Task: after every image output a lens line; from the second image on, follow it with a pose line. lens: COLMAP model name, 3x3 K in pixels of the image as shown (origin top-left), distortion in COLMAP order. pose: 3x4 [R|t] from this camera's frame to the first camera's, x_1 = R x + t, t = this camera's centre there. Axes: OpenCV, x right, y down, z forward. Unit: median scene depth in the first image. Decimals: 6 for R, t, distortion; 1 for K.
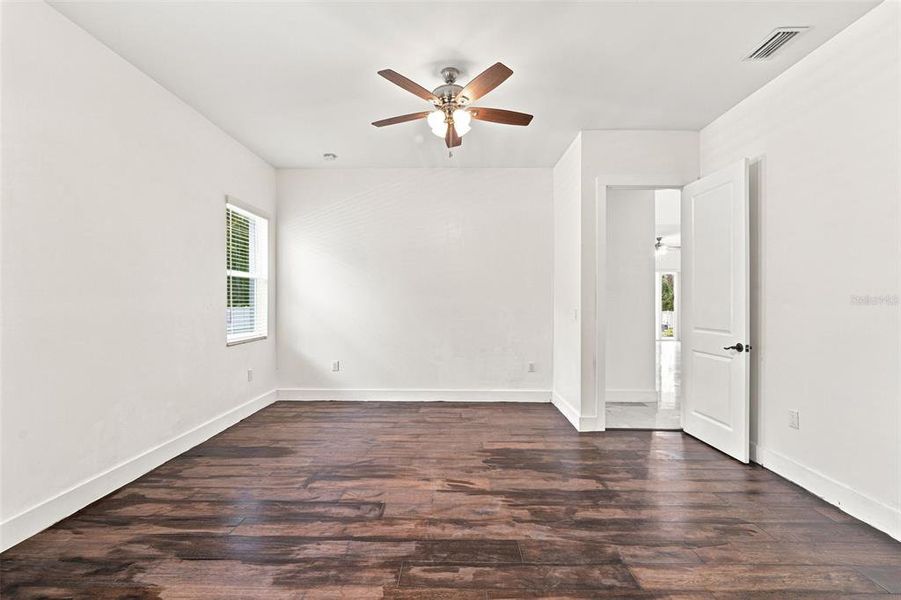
lens RADIAL K [[412.5, 0, 438.2], [0, 412.5, 301.1], [0, 0, 1]] dist [-0.009848, 0.000430]
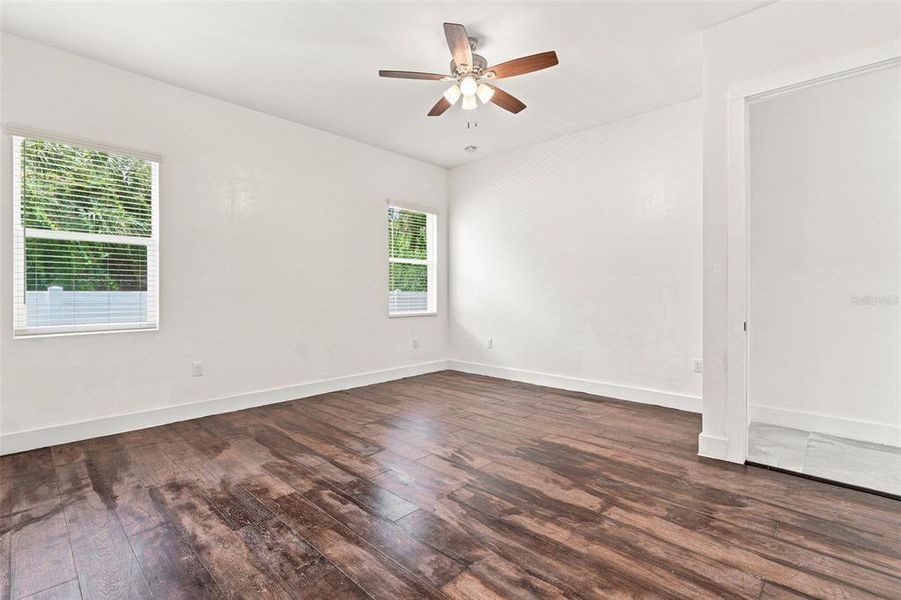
lens RADIAL K [[412.5, 0, 438.2], [0, 412.5, 301.1], [0, 0, 1]] dist [-0.009848, 0.000430]
pose [[0.733140, 0.013419, -0.679946, 0.671831], [-0.000002, 0.999805, 0.019729, 0.047042], [0.680078, -0.014463, 0.732997, 0.231046]]
